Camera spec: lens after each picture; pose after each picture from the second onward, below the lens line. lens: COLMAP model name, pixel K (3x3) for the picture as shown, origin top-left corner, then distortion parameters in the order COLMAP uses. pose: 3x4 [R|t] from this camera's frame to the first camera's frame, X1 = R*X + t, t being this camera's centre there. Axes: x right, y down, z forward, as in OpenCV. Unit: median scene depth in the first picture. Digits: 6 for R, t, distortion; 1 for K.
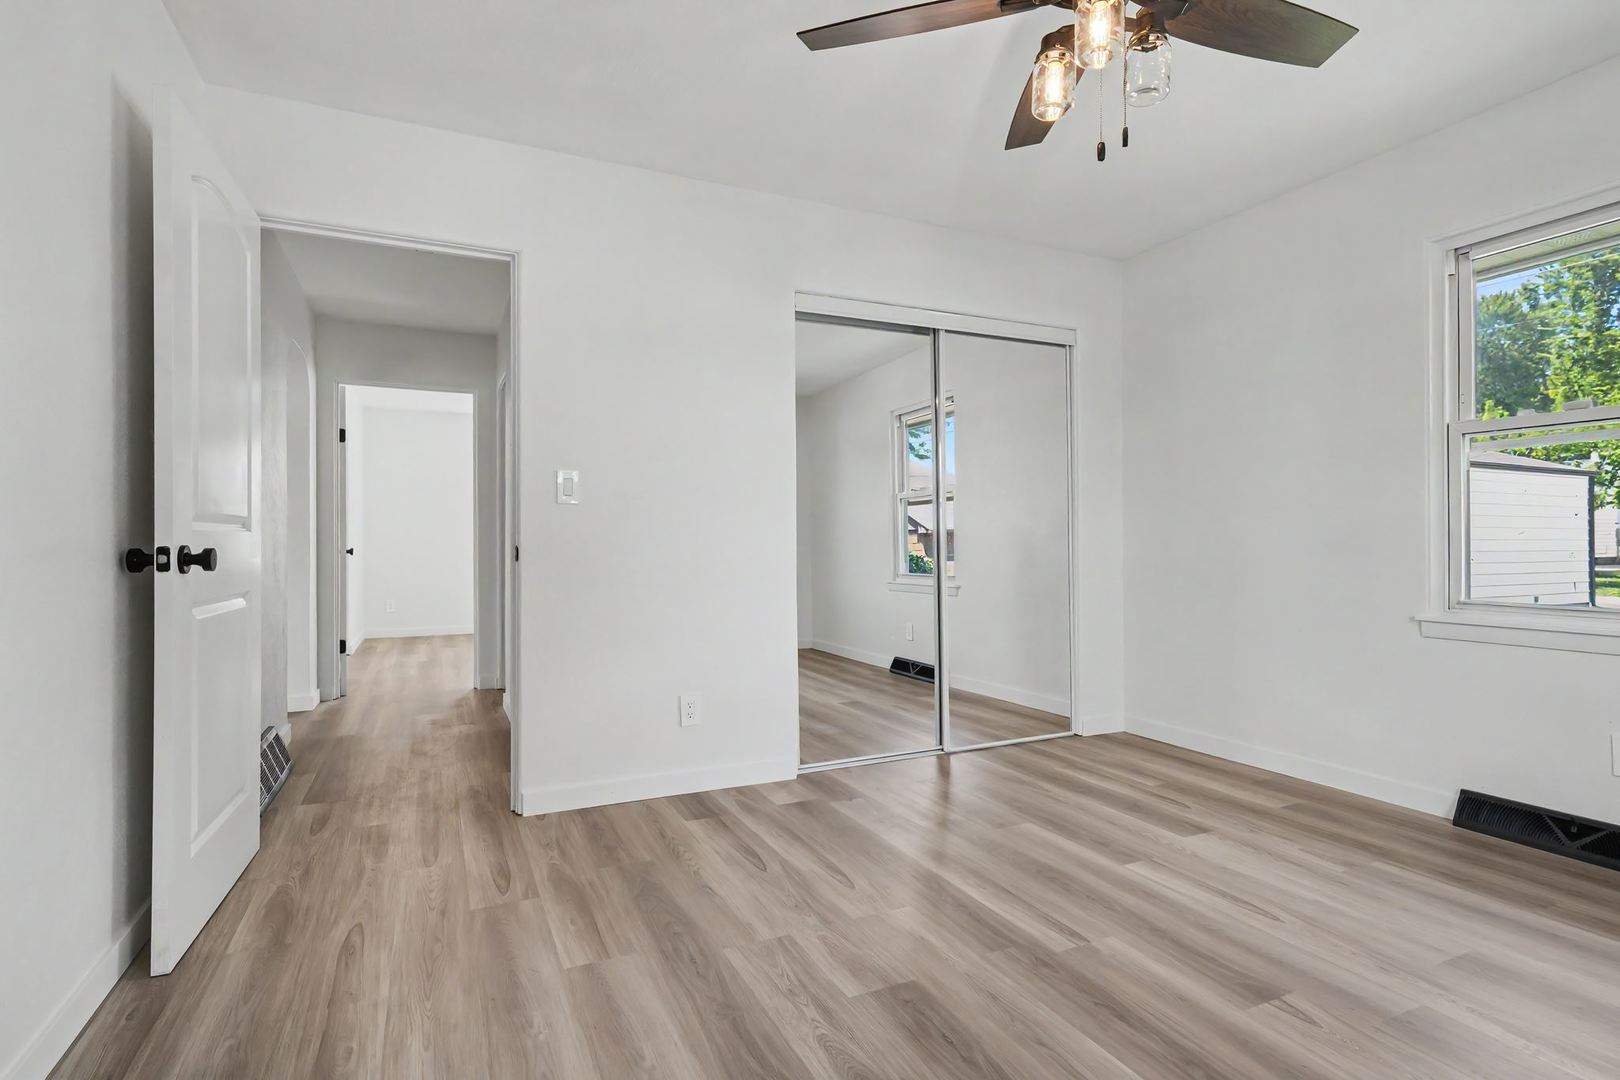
lens RADIAL K [[833.4, 0, 814.8], [0, 833.4, 540.5], [0, 0, 1]] dist [0.000573, 0.003330]
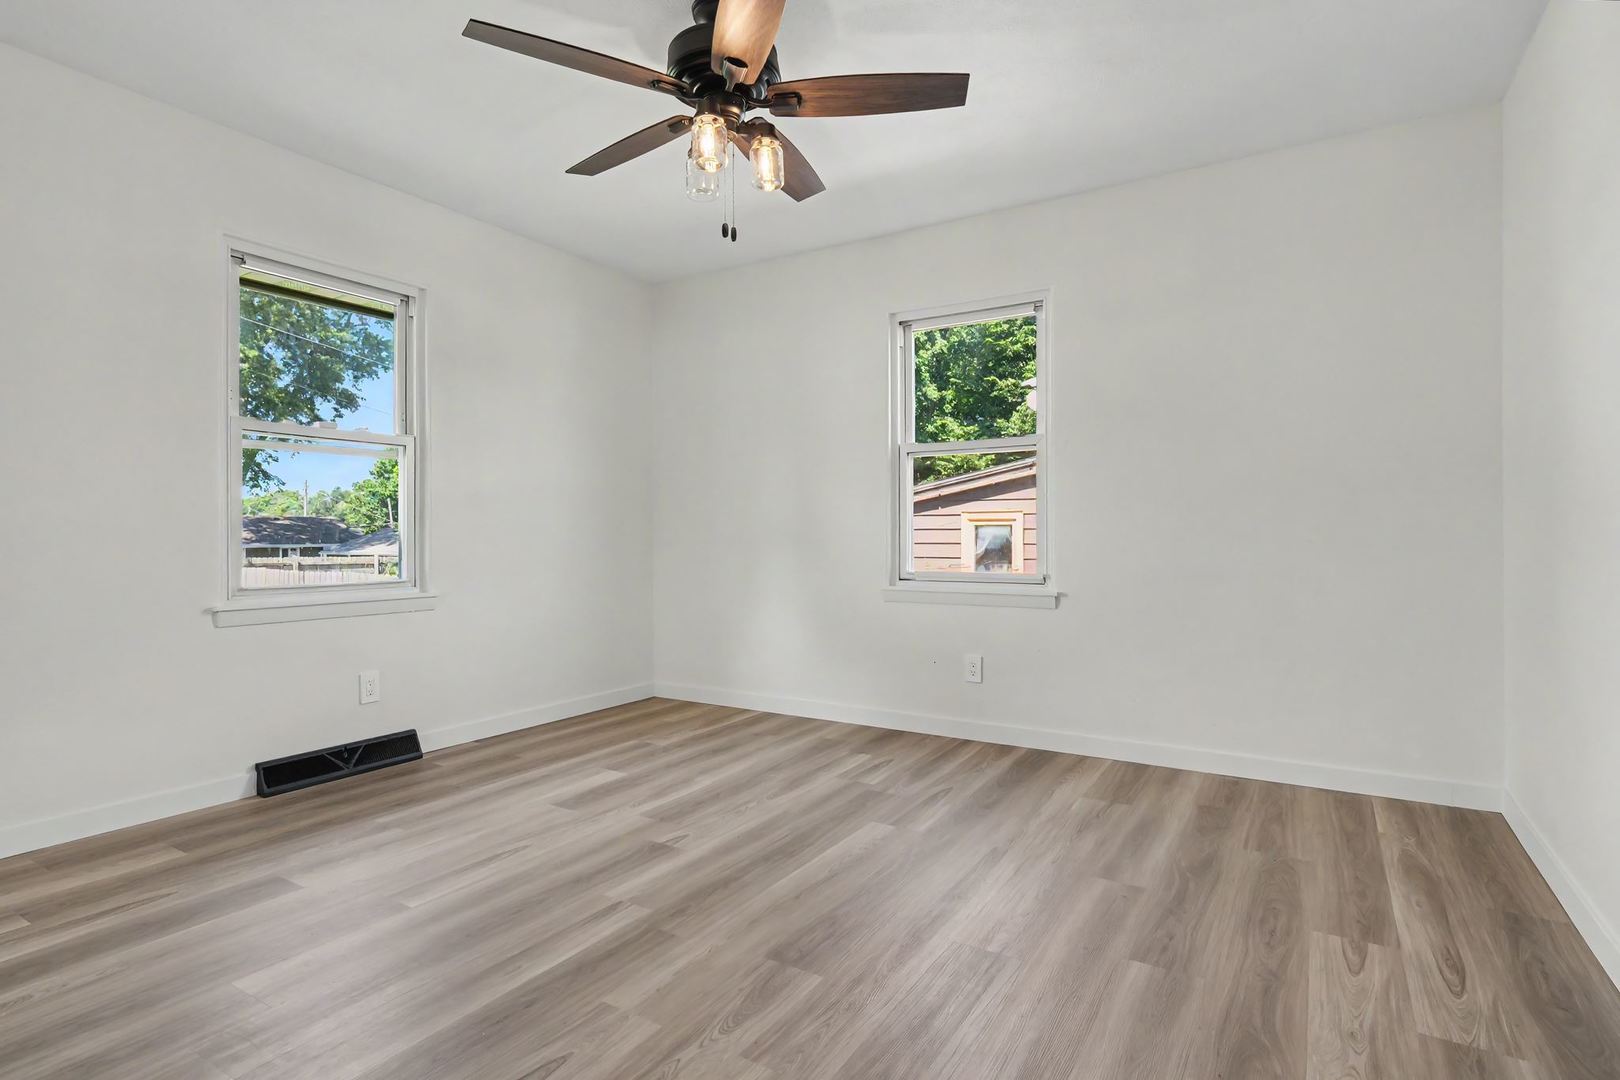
lens RADIAL K [[833.4, 0, 816.3], [0, 833.4, 541.7], [0, 0, 1]] dist [0.000573, 0.003330]
pose [[-0.558988, -0.003743, 0.829167, -0.570965], [0.000034, 0.999990, 0.004537, 0.011229], [-0.829176, 0.002564, -0.558982, 1.136399]]
